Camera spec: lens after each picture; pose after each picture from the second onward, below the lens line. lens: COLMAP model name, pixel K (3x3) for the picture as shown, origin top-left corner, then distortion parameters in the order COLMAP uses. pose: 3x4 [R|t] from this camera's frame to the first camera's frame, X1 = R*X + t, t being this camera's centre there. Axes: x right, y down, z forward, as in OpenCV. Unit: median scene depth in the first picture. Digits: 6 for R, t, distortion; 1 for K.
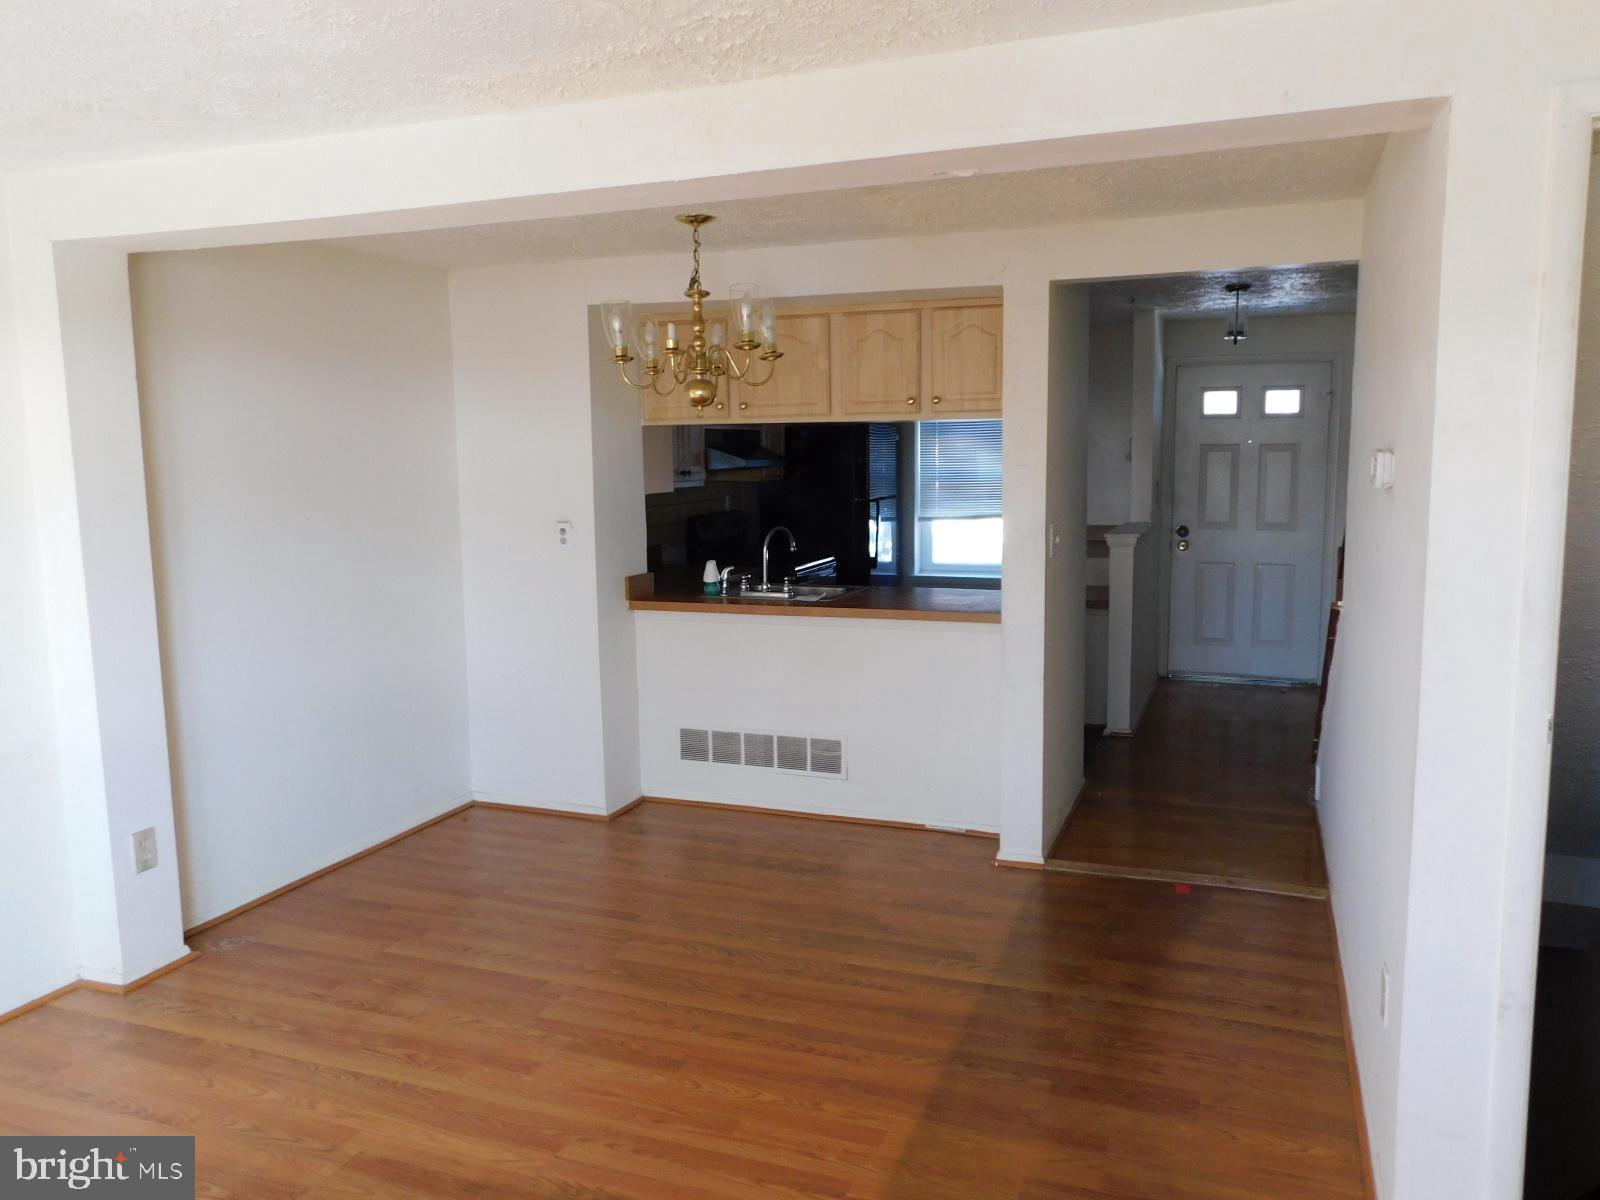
lens RADIAL K [[1174.7, 0, 800.6], [0, 1174.7, 596.8], [0, 0, 1]] dist [-0.036350, -0.000449]
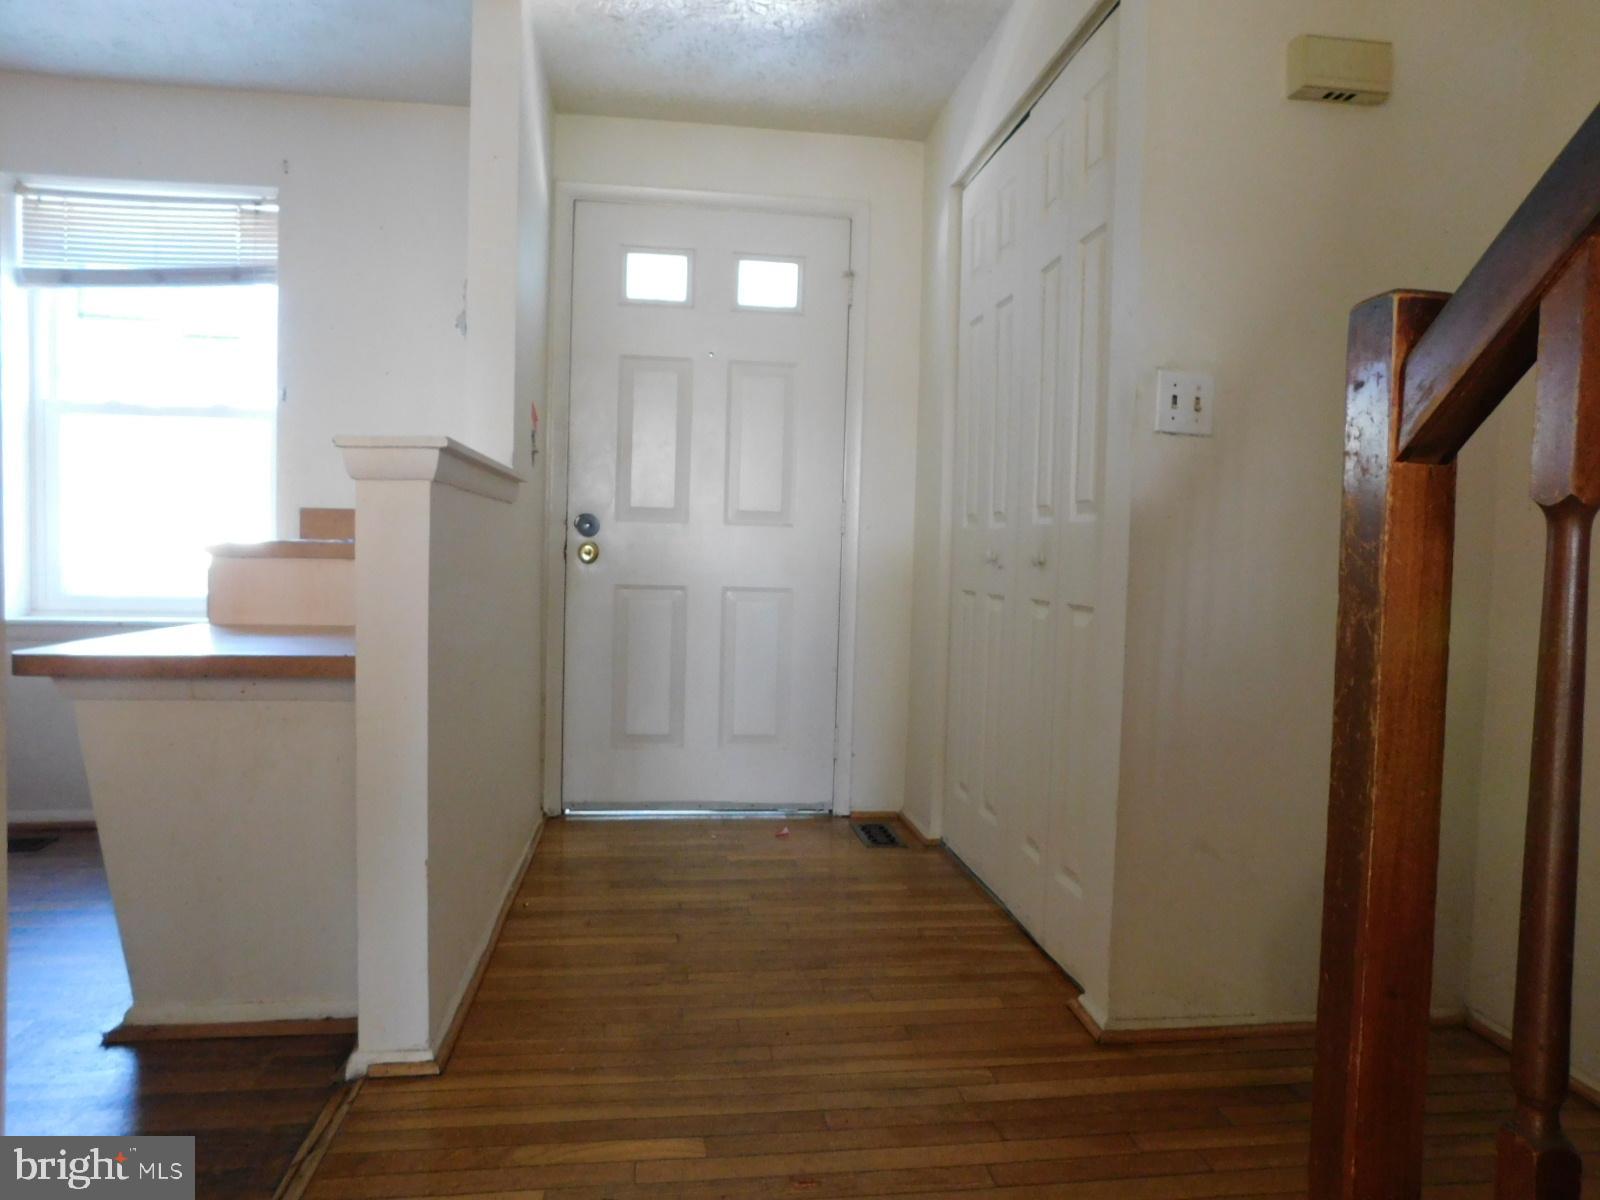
lens RADIAL K [[1060.8, 0, 798.3], [0, 1060.8, 597.5], [0, 0, 1]] dist [-0.035419, 0.002787]
pose [[0.875455, 0.012011, 0.483150, 0.189022], [0.025882, 0.997092, -0.071684, 0.010880], [-0.482606, 0.075261, 0.872598, 0.569156]]
